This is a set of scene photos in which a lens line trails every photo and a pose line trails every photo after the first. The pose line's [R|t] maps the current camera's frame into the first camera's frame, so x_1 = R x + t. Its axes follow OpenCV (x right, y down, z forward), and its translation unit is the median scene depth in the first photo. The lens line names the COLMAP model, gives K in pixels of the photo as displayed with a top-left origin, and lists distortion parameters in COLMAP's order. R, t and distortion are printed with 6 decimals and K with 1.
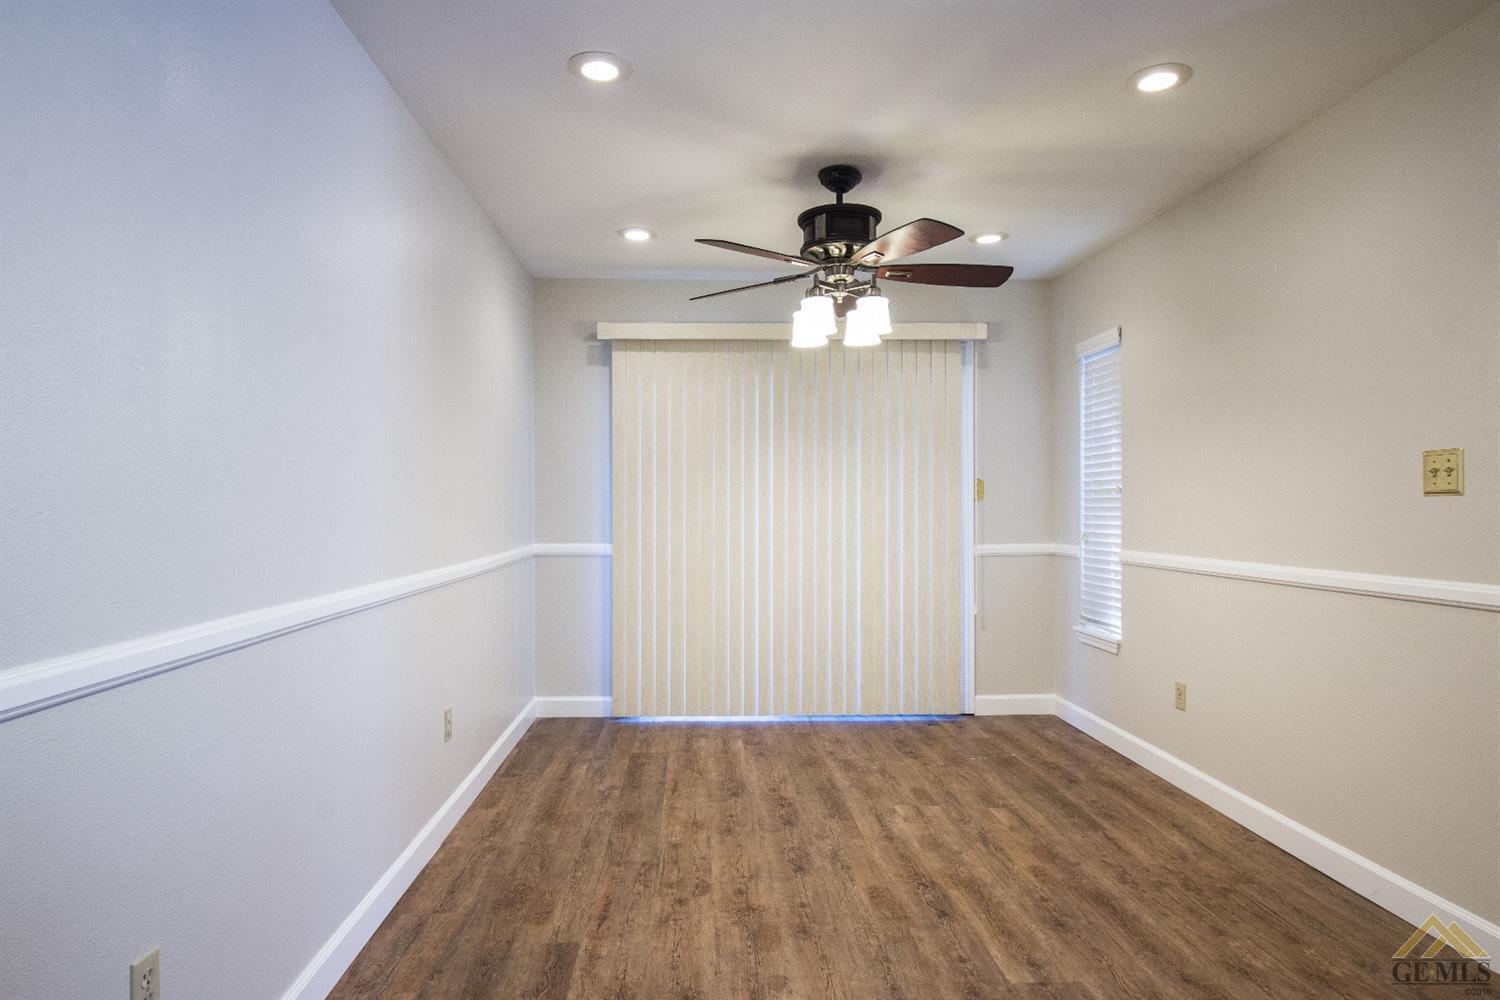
lens RADIAL K [[844.6, 0, 755.6], [0, 844.6, 503.7], [0, 0, 1]] dist [0.036888, -0.053152]
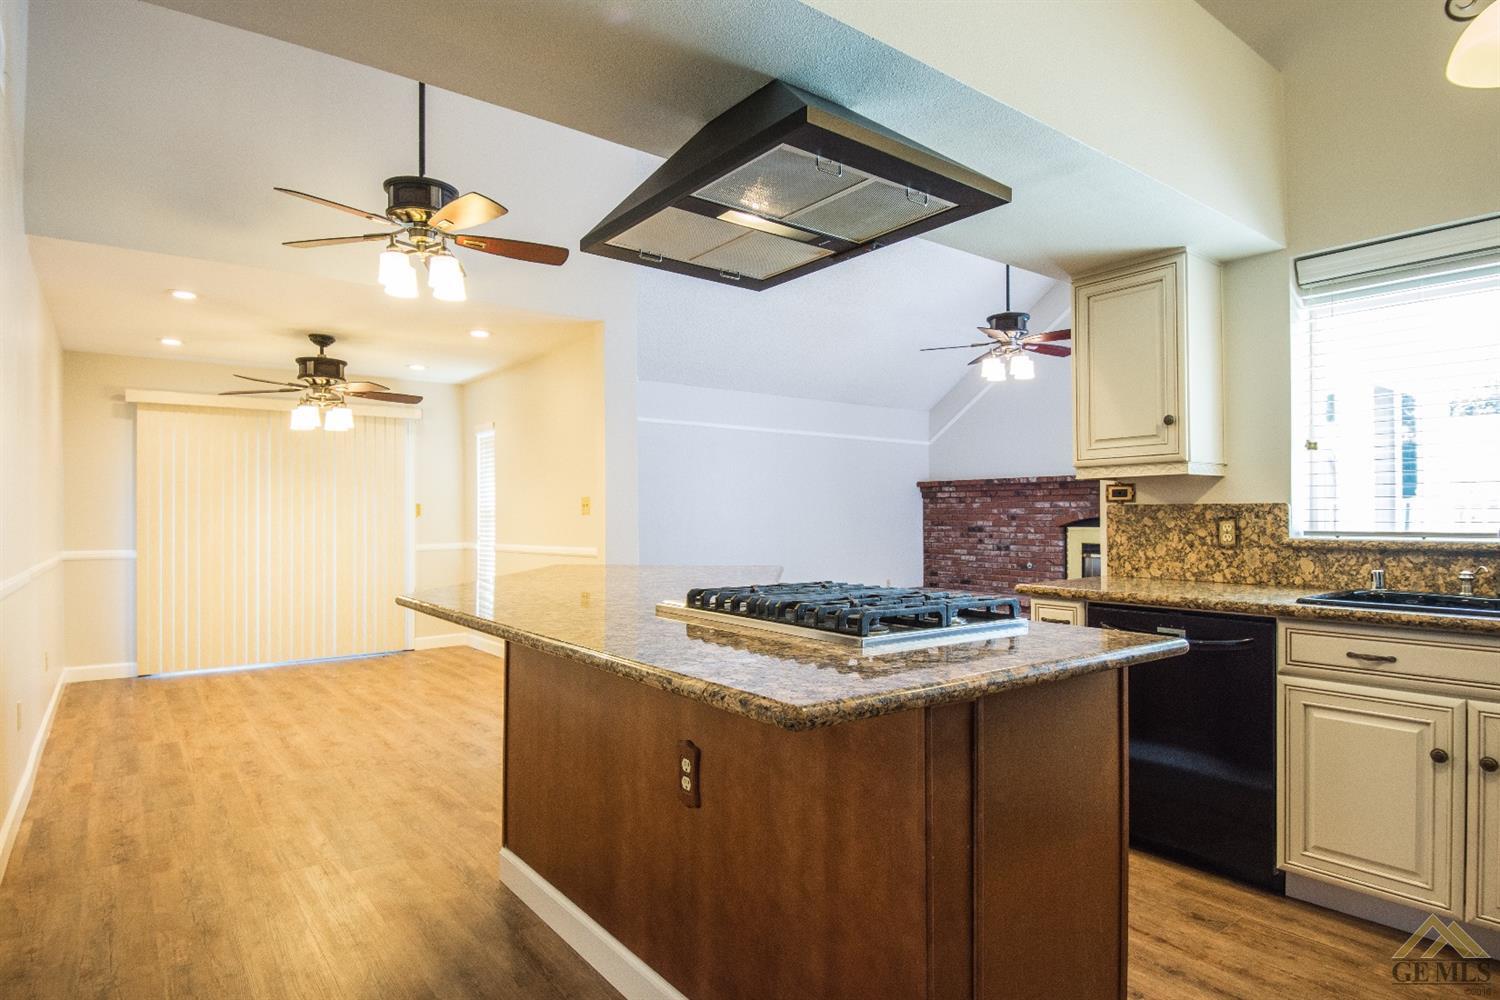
lens RADIAL K [[844.6, 0, 755.6], [0, 844.6, 503.7], [0, 0, 1]] dist [0.036888, -0.053152]
pose [[0.837704, 0.001472, 0.546122, -0.083158], [0.008329, 0.999846, -0.015472, 0.002035], [-0.546060, 0.017509, 0.837563, -0.734176]]
